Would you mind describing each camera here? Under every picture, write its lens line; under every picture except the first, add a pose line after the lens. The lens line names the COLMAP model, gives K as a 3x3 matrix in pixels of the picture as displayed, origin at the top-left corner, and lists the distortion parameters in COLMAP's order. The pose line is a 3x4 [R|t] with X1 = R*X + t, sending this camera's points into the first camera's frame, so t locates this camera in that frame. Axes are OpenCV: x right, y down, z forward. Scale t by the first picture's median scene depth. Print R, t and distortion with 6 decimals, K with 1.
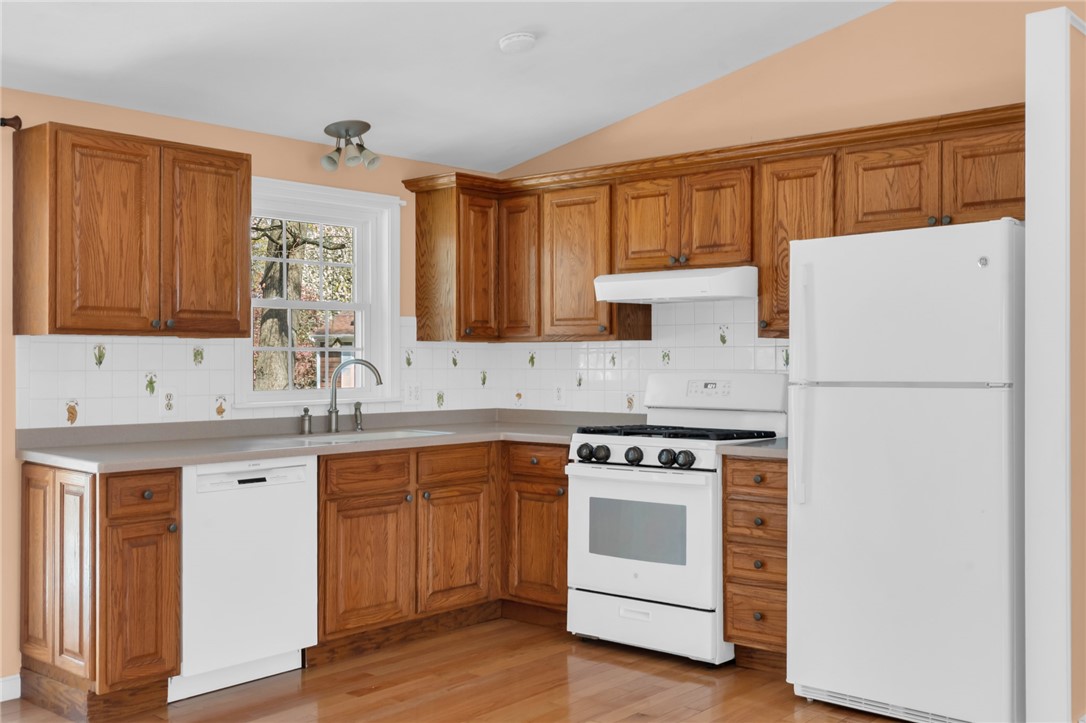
lens RADIAL K [[1077.5, 0, 543.0], [0, 1077.5, 361.5], [0, 0, 1]] dist [0.047026, -0.122332]
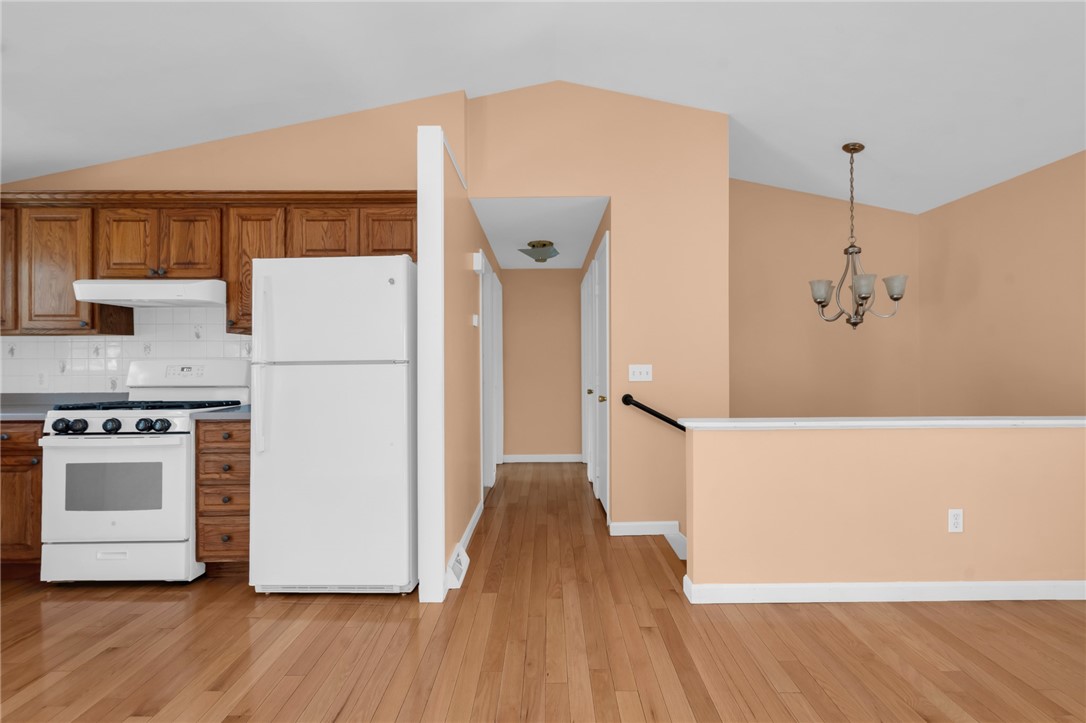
lens RADIAL K [[556.8, 0, 544.2], [0, 556.8, 357.1], [0, 0, 1]] dist [0.001409, -0.002454]
pose [[0.756274, 0.002897, 0.654249, 0.041154], [0.004205, 0.999948, -0.009290, 0.017101], [-0.654241, 0.009777, 0.756223, 0.197618]]
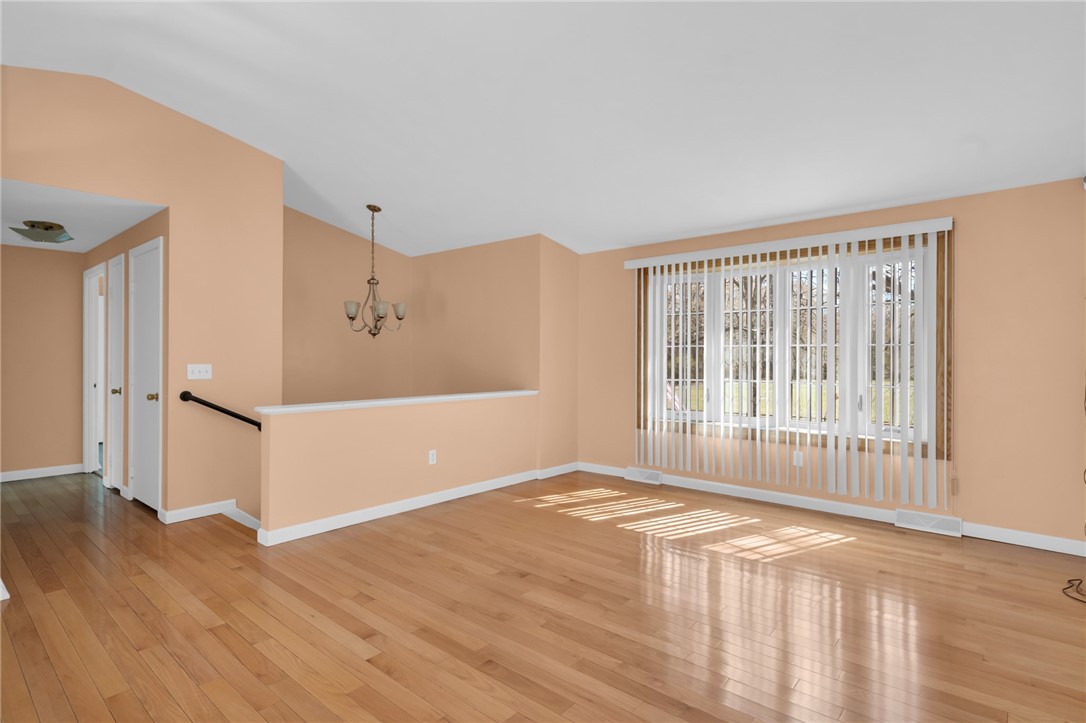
lens RADIAL K [[556.8, 0, 544.2], [0, 556.8, 357.1], [0, 0, 1]] dist [0.001409, -0.002454]
pose [[0.015450, 0.001424, 0.999880, -0.217886], [-0.001575, 0.999998, -0.001399, 0.010718], [-0.999879, -0.001553, 0.015452, 0.149190]]
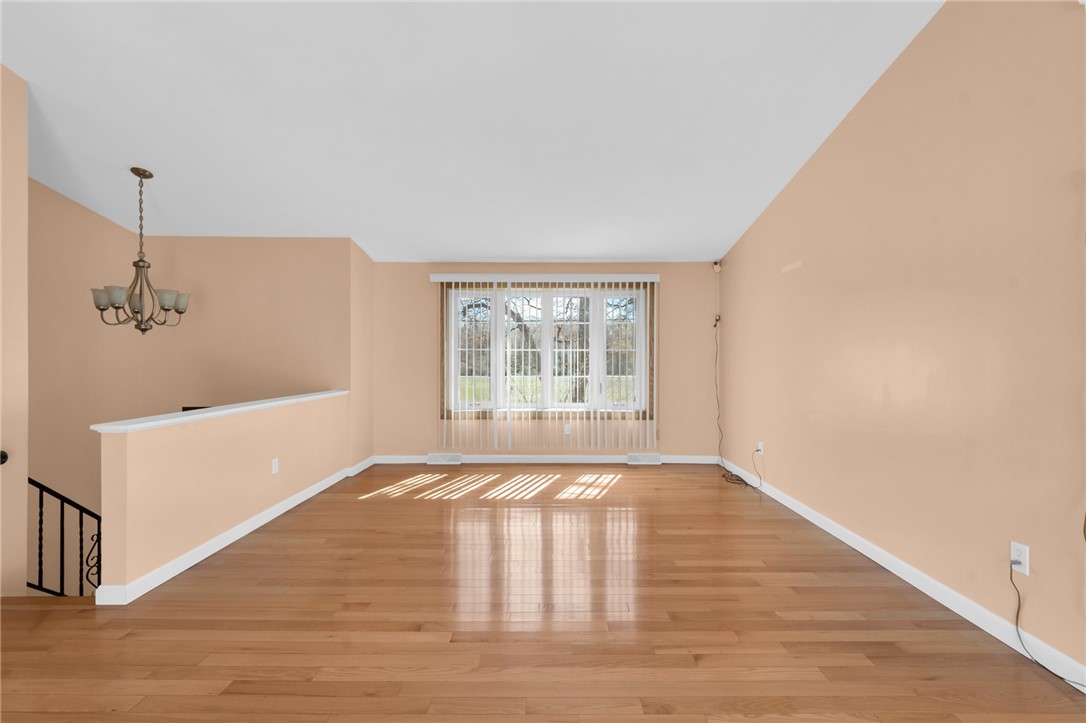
lens RADIAL K [[489.4, 0, 554.7], [0, 489.4, 362.6], [0, 0, 1]] dist [0.000593, 0.000224]
pose [[-0.651083, -0.004609, 0.758992, -0.142072], [-0.000034, 0.999982, 0.006043, 0.012662], [-0.759006, 0.003909, -0.651072, 0.523911]]
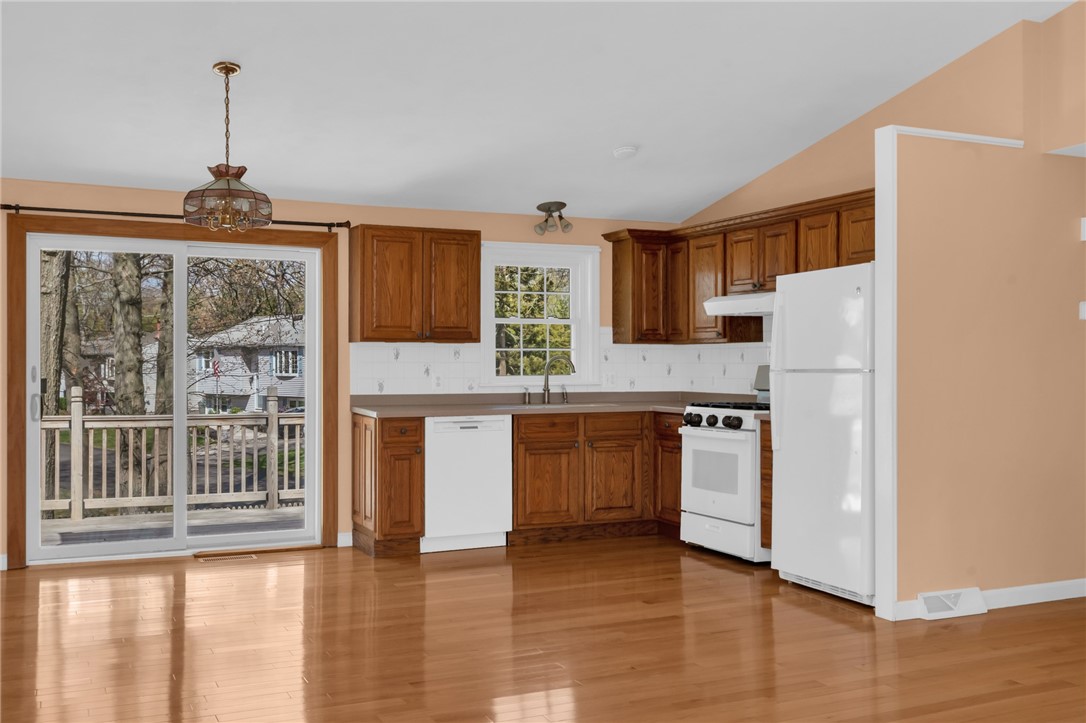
lens RADIAL K [[1048.4, 0, 547.0], [0, 1048.4, 359.5], [0, 0, 1]] dist [0.006761, -0.007567]
pose [[0.913752, -0.000415, -0.406271, 0.455785], [-0.000637, 0.999997, -0.002454, 0.007306], [0.406271, 0.002501, 0.913749, -0.399690]]
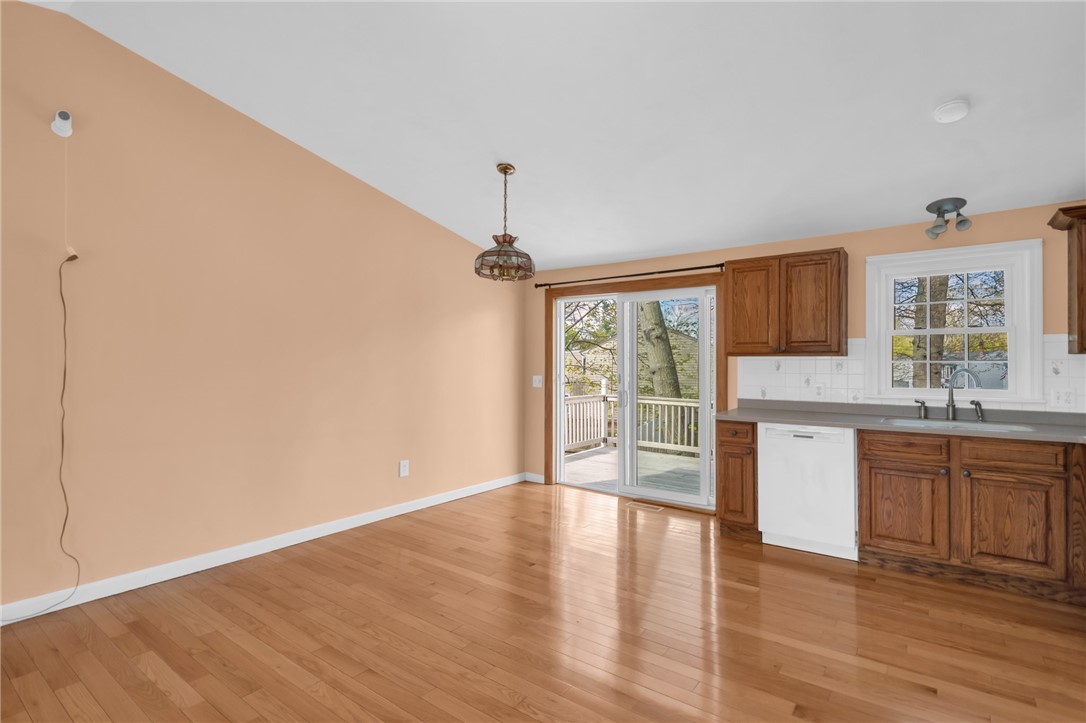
lens RADIAL K [[518.7, 0, 549.1], [0, 518.7, 360.1], [0, 0, 1]] dist [0.003013, -0.000970]
pose [[0.087323, -0.009929, -0.996131, 0.487368], [-0.006822, 0.999921, -0.010565, -0.002589], [0.996157, 0.007719, 0.087248, 0.459505]]
